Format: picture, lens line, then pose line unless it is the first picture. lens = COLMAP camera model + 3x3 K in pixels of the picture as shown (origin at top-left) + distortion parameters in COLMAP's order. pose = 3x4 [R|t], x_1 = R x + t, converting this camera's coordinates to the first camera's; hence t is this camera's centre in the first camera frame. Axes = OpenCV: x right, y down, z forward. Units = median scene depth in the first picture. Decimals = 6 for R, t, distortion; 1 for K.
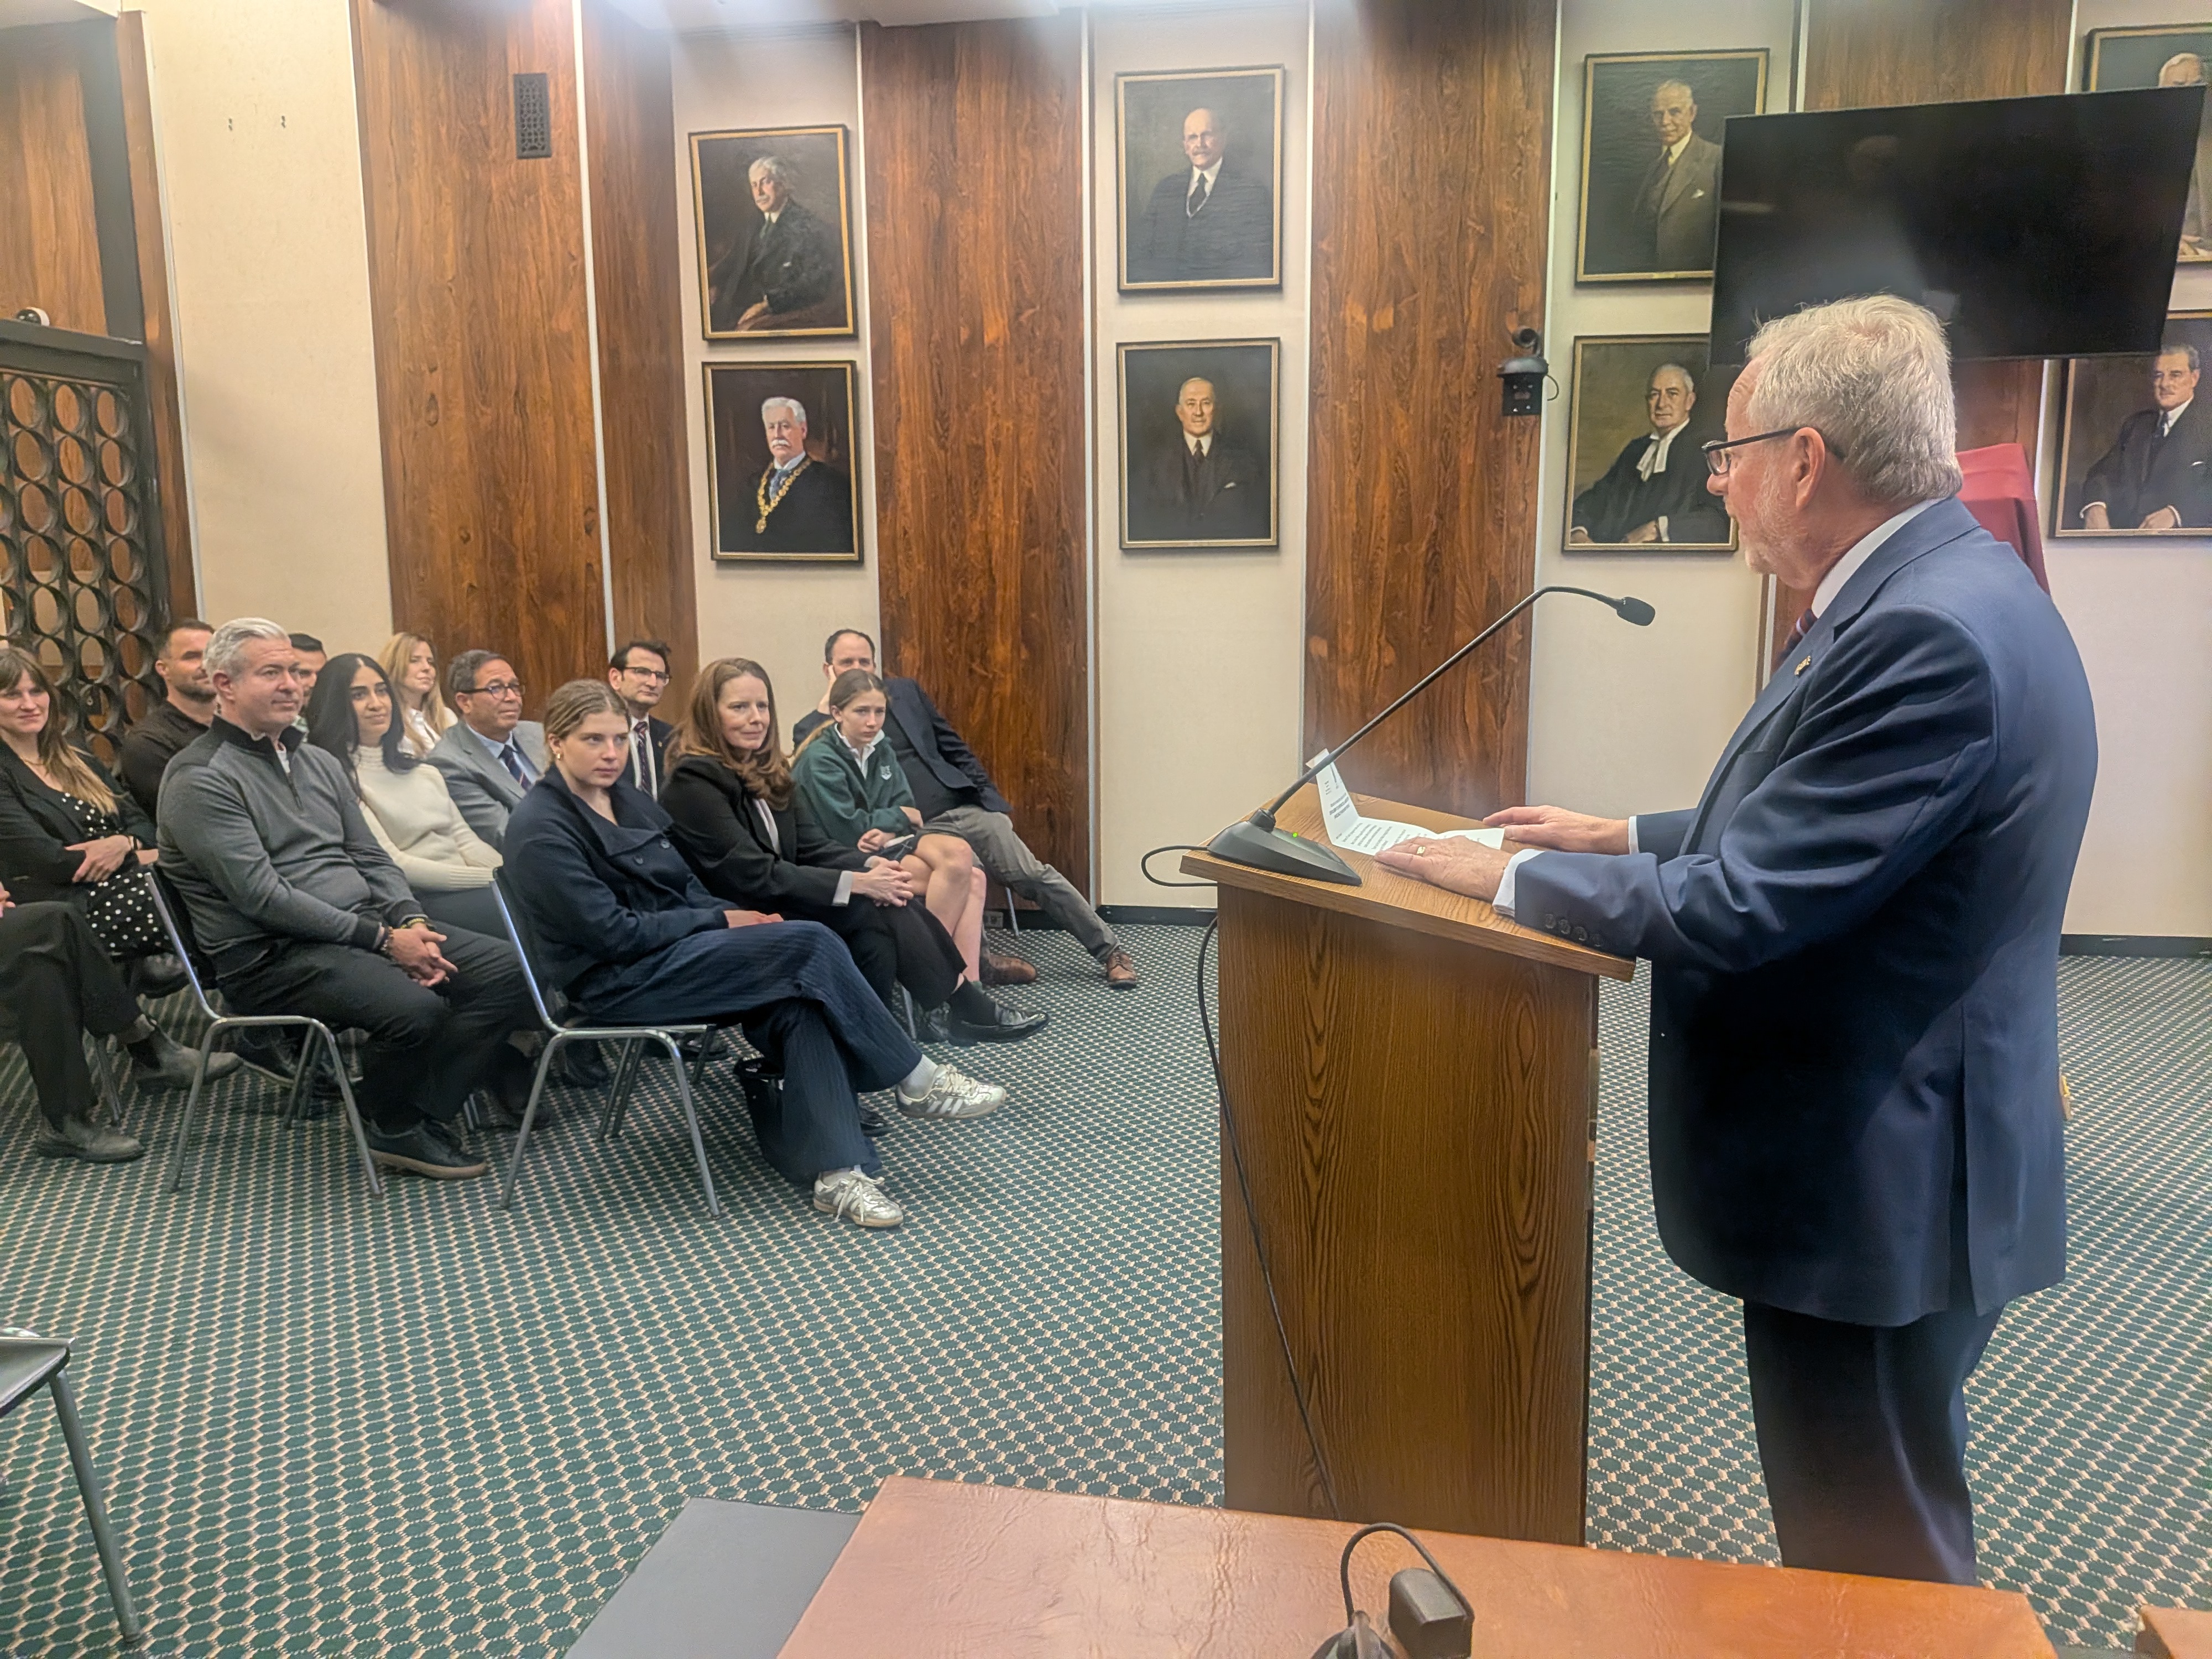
lens RADIAL K [[1584.4, 0, 1137.9], [0, 1584.4, 822.9], [0, 0, 1]] dist [0.092372, -0.169084]
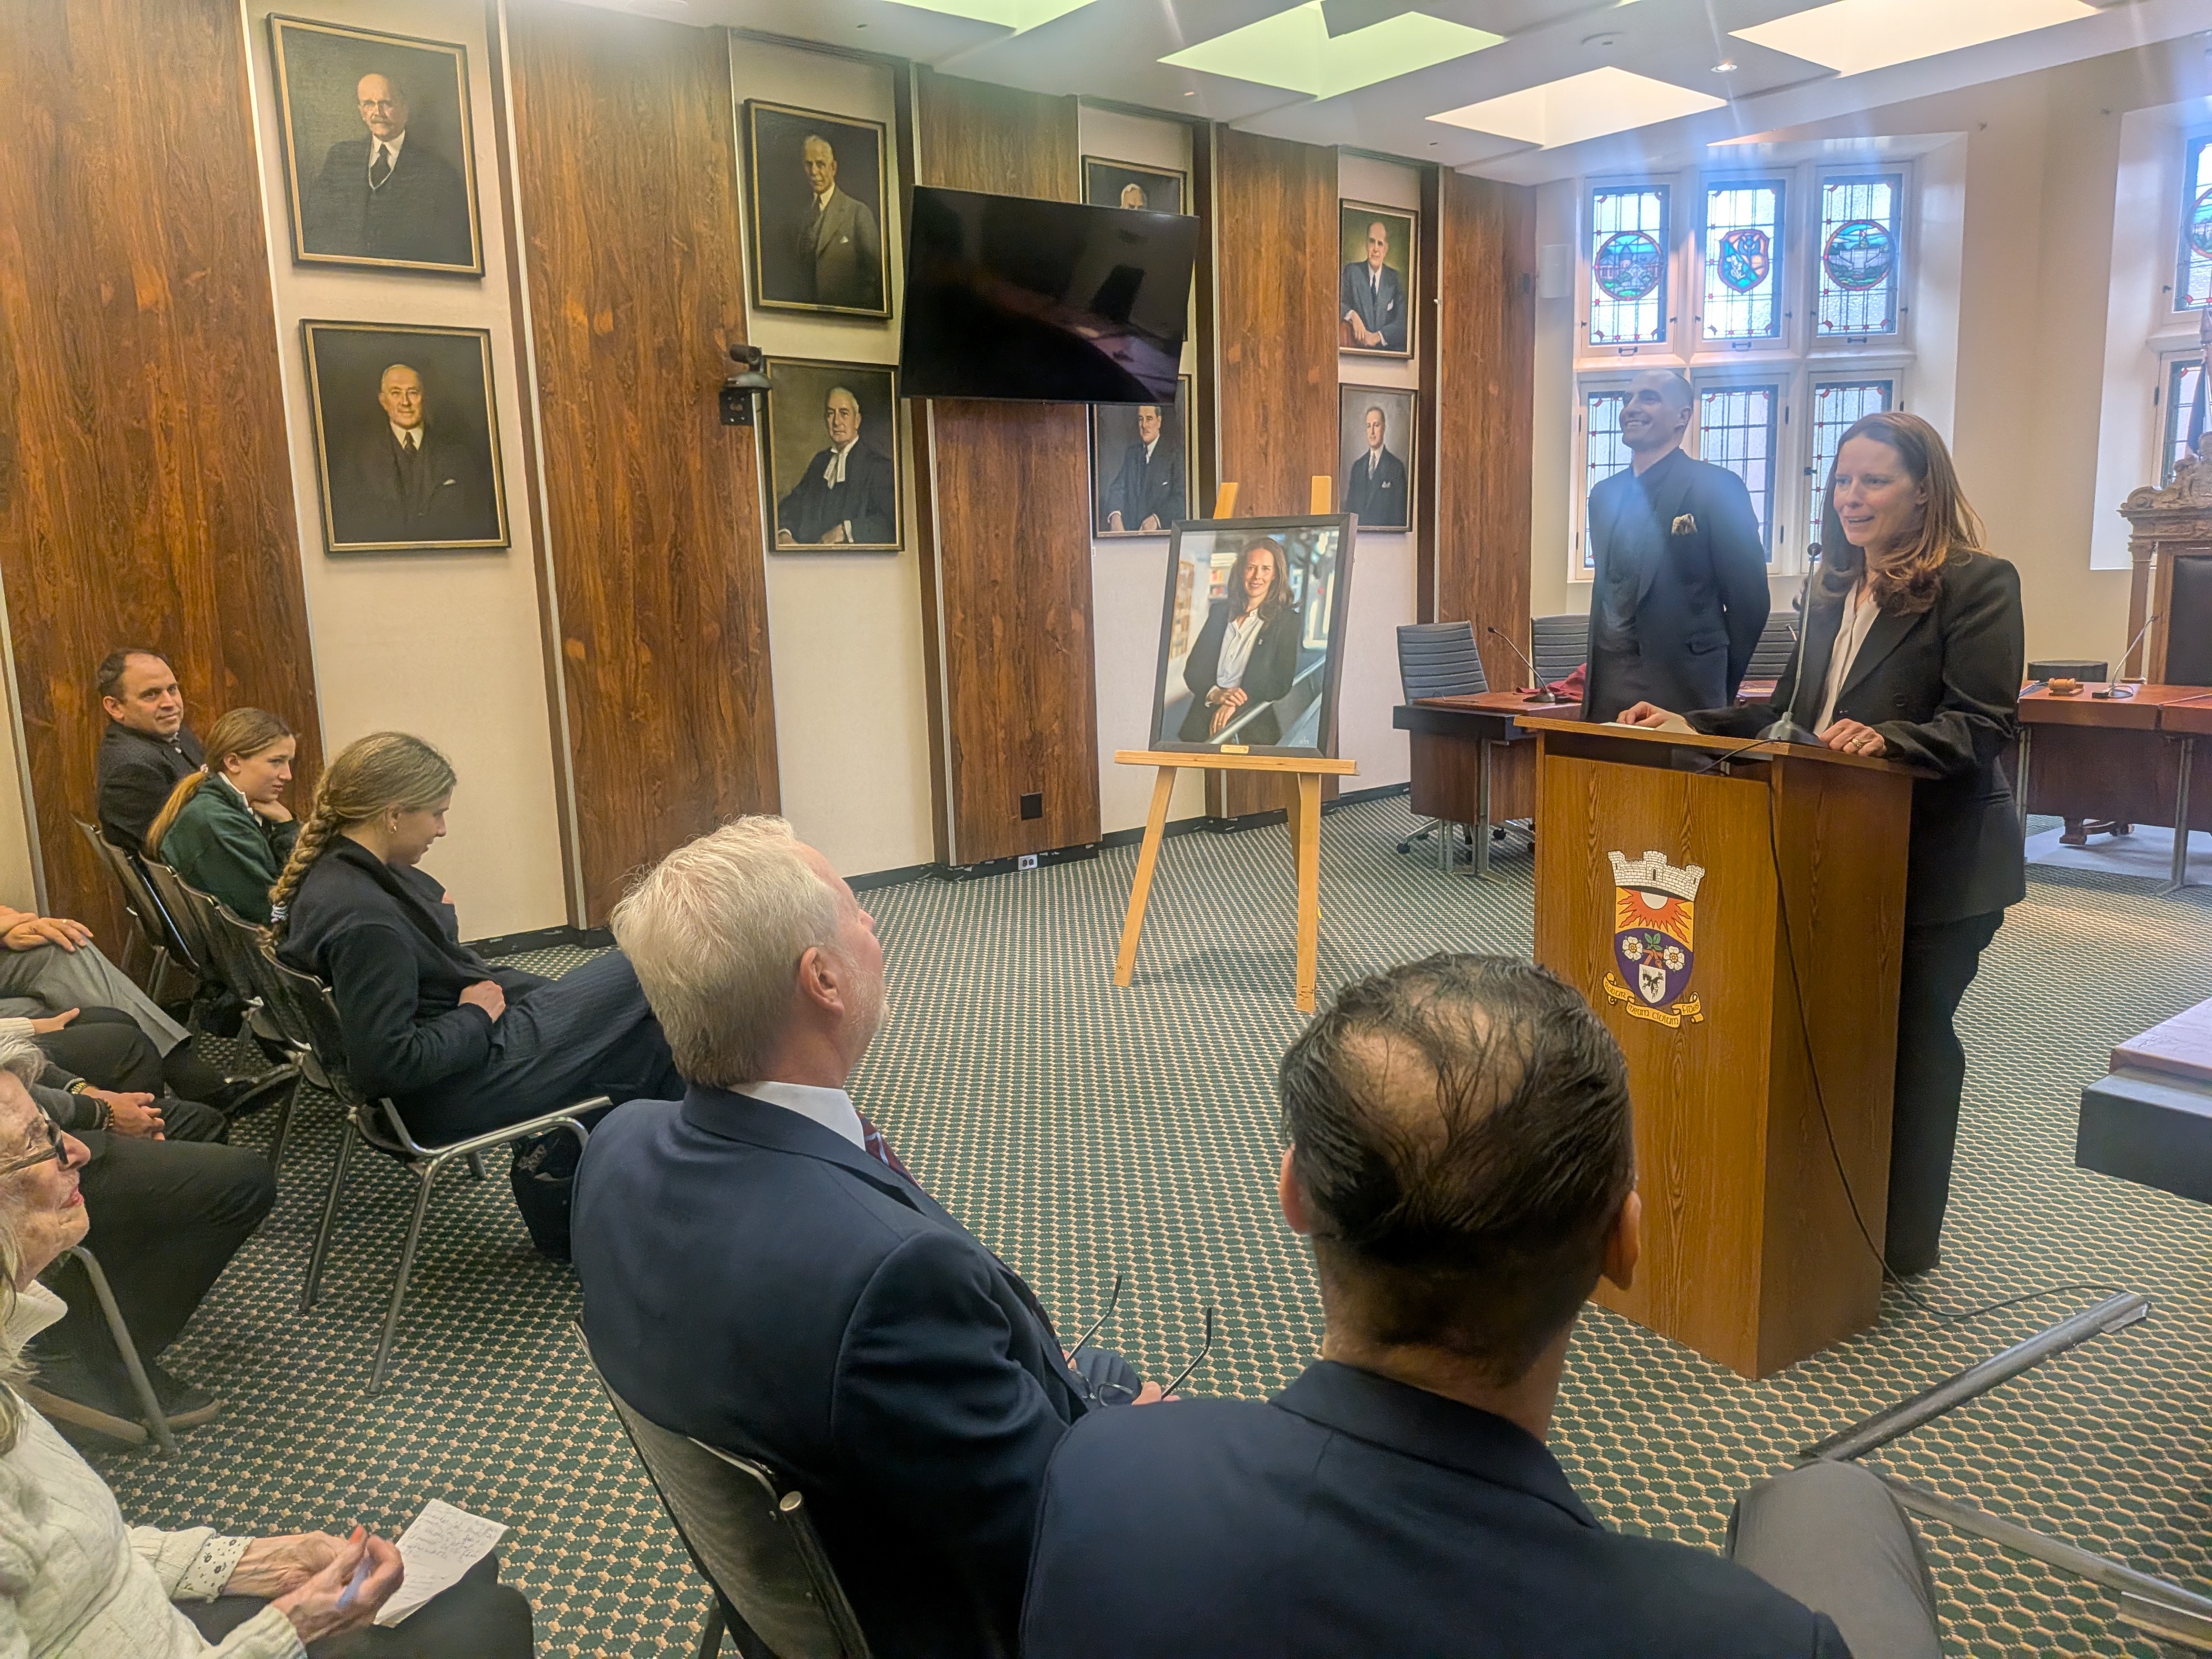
lens RADIAL K [[1584.4, 0, 1137.9], [0, 1584.4, 822.9], [0, 0, 1]] dist [0.092372, -0.169084]
pose [[0.665502, -0.139175, 0.733306, -0.399763], [0.135350, 0.988676, 0.064806, -0.022864], [-0.734021, 0.056125, 0.676803, 0.085849]]
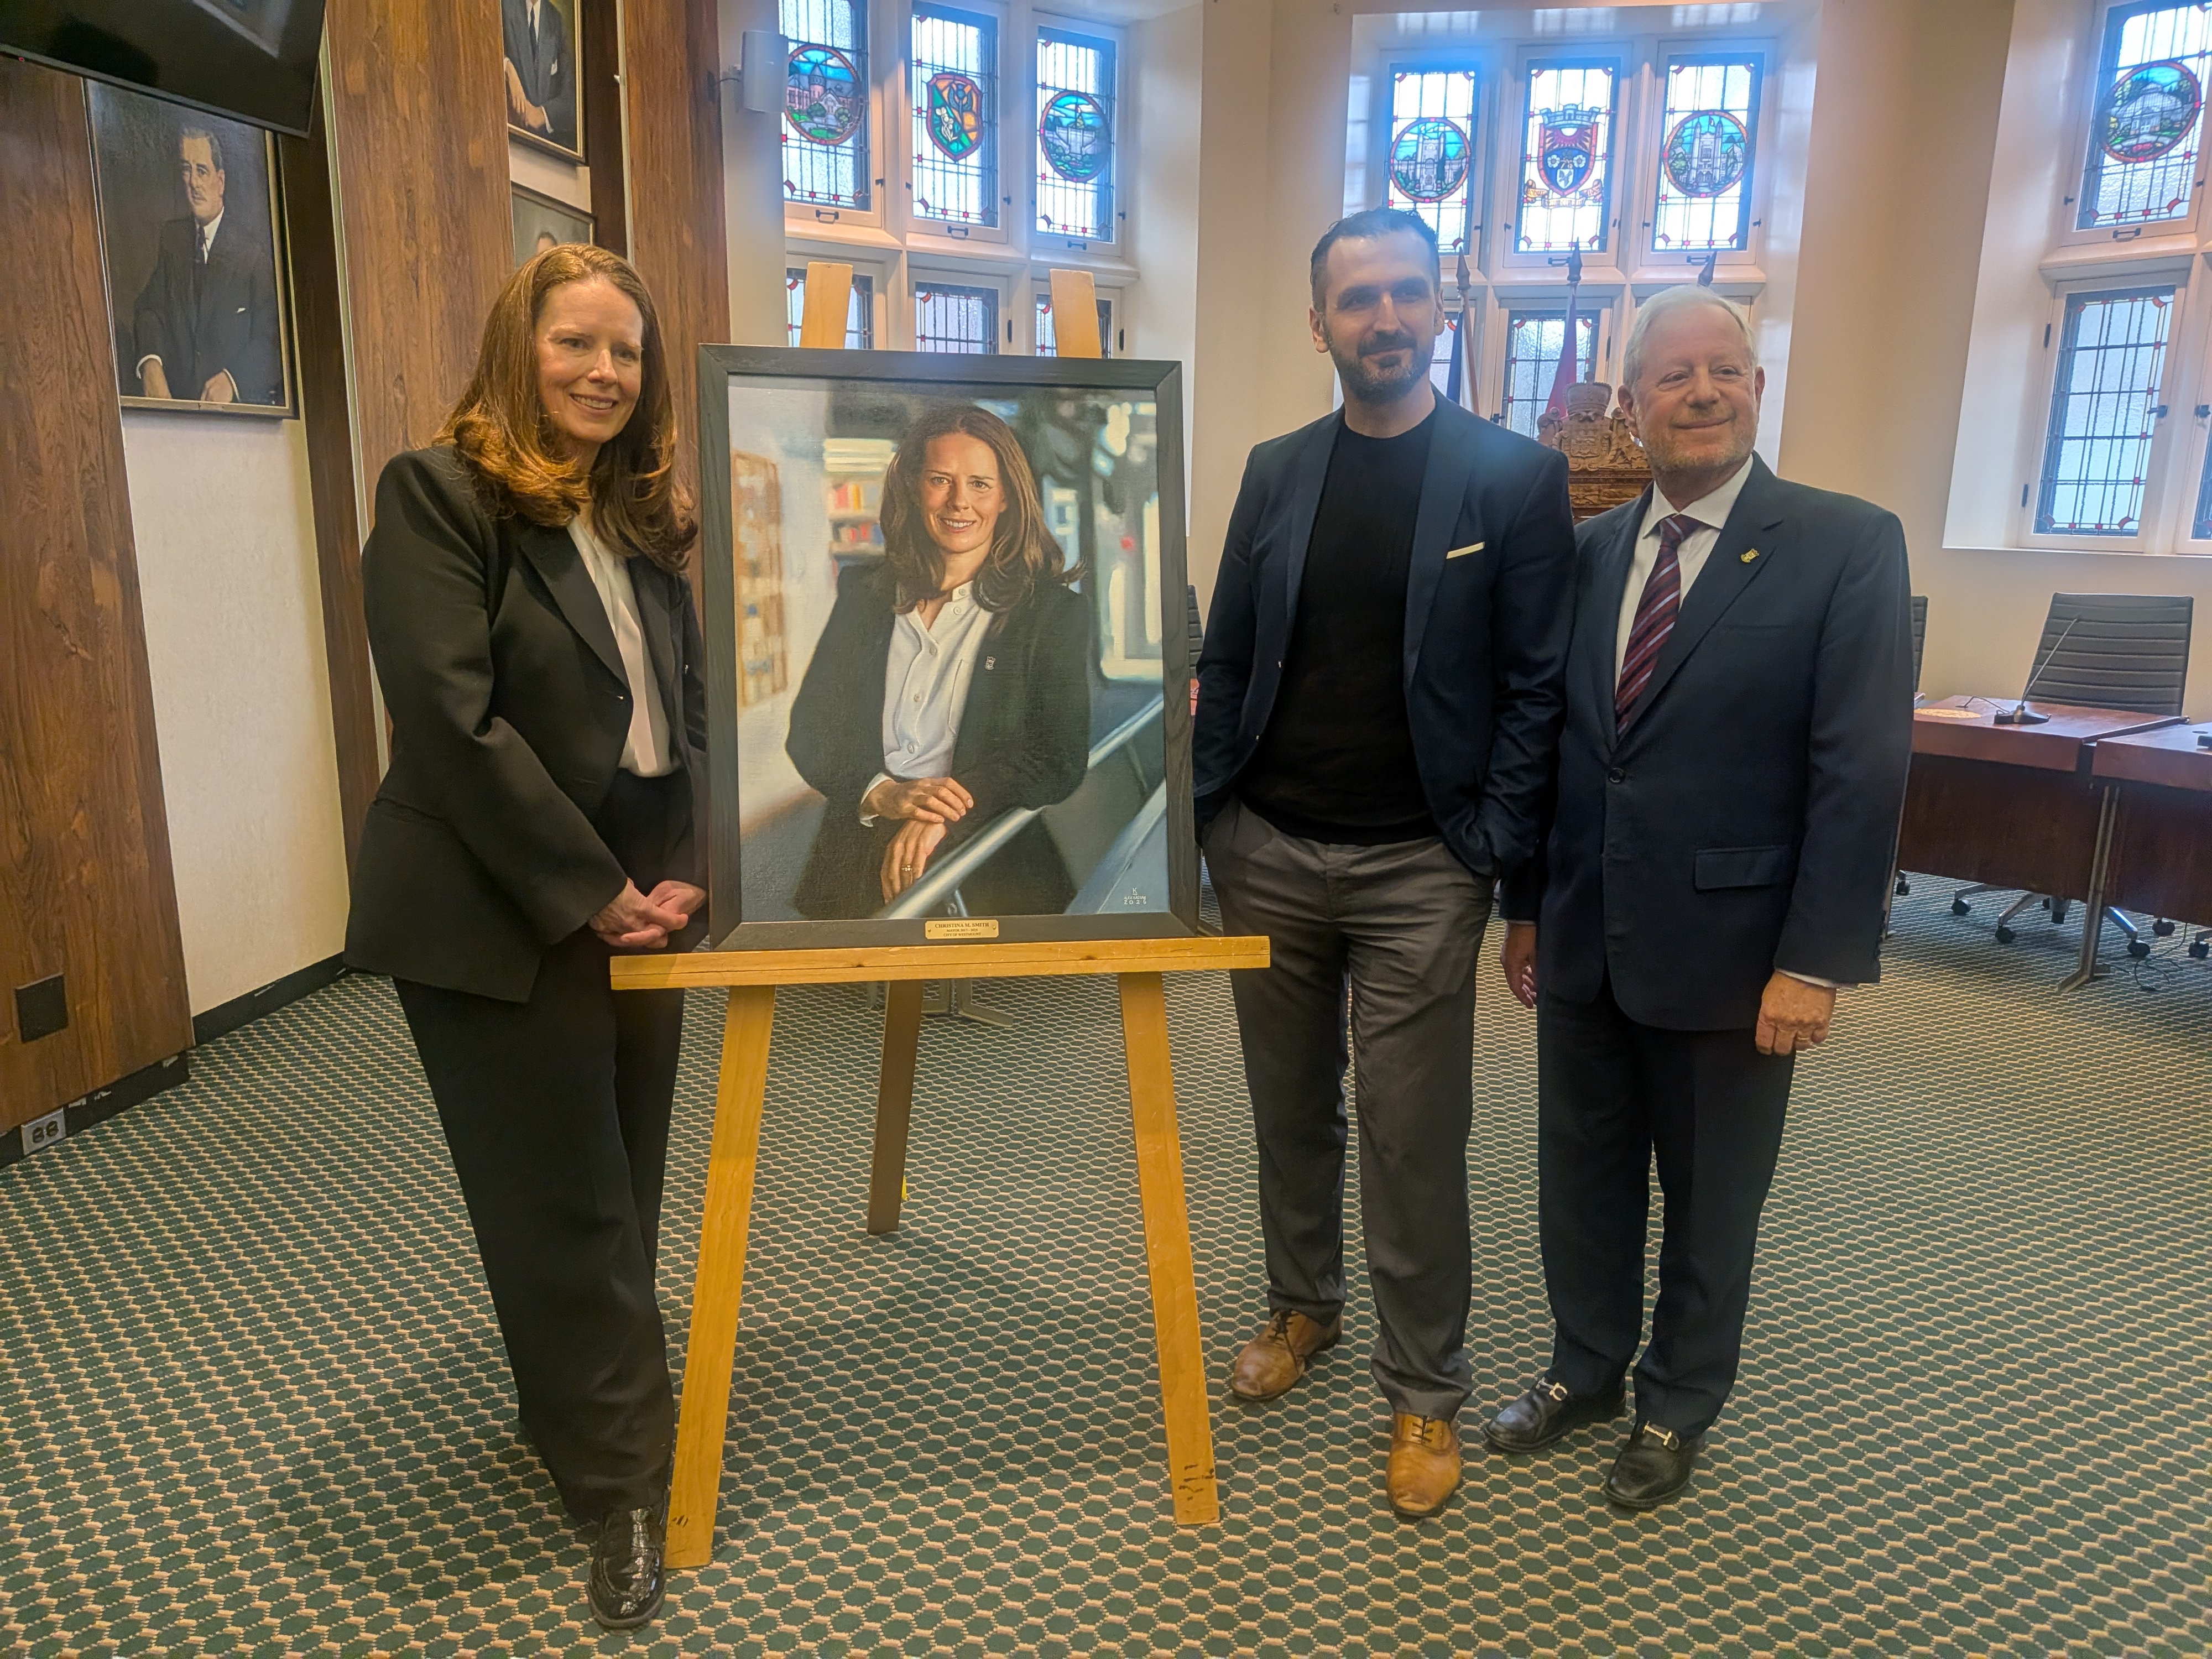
lens RADIAL K [[1625.1, 0, 1105.0], [0, 1625.1, 877.5], [0, 0, 1]] dist [0.007817, -0.005994]
pose [[0.044294, -0.222218, 0.973990, -0.067873], [0.130092, 0.967929, 0.214919, -0.084408], [-0.990512, 0.117189, 0.071782, 0.576109]]
